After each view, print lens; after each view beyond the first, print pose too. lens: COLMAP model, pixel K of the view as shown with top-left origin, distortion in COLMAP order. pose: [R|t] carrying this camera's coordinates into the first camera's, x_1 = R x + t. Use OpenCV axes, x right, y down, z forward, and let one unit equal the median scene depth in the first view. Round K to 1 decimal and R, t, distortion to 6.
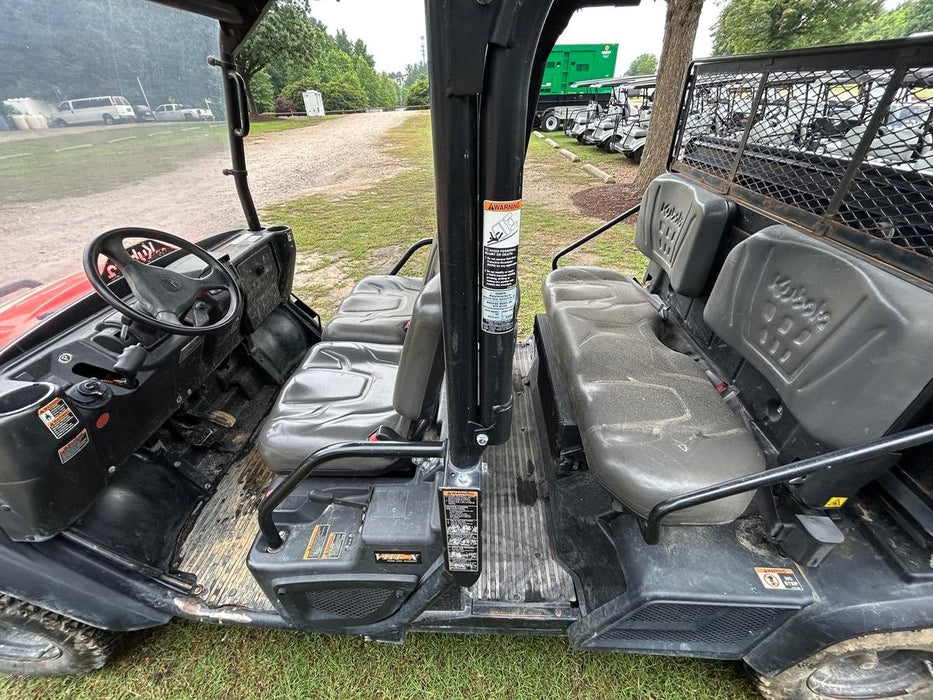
lens RADIAL K [[378.5, 0, 466.5], [0, 378.5, 350.0], [0, 0, 1]] dist [0.000977, 0.000014]
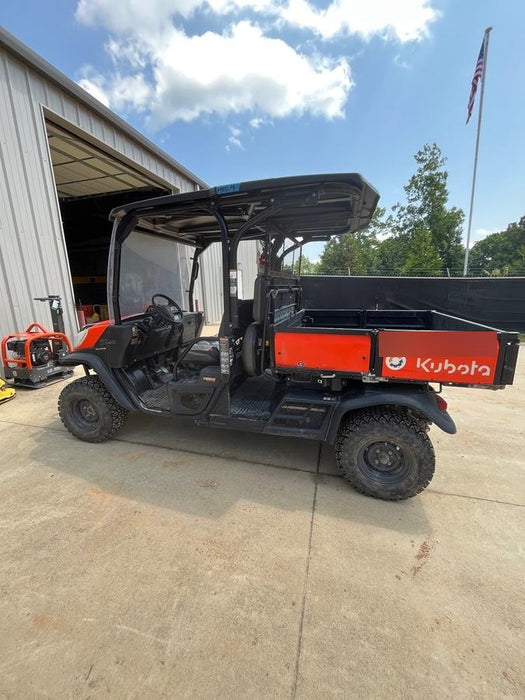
lens RADIAL K [[284.0, 0, 262.5], [0, 284.0, 350.0], [0, 0, 1]] dist [0.000977, 0.000014]
pose [[0.969551, 0.051485, -0.239417, 0.558769], [-0.134306, 0.929296, -0.344052, 0.743578], [0.204775, 0.365731, 0.907914, -0.816100]]
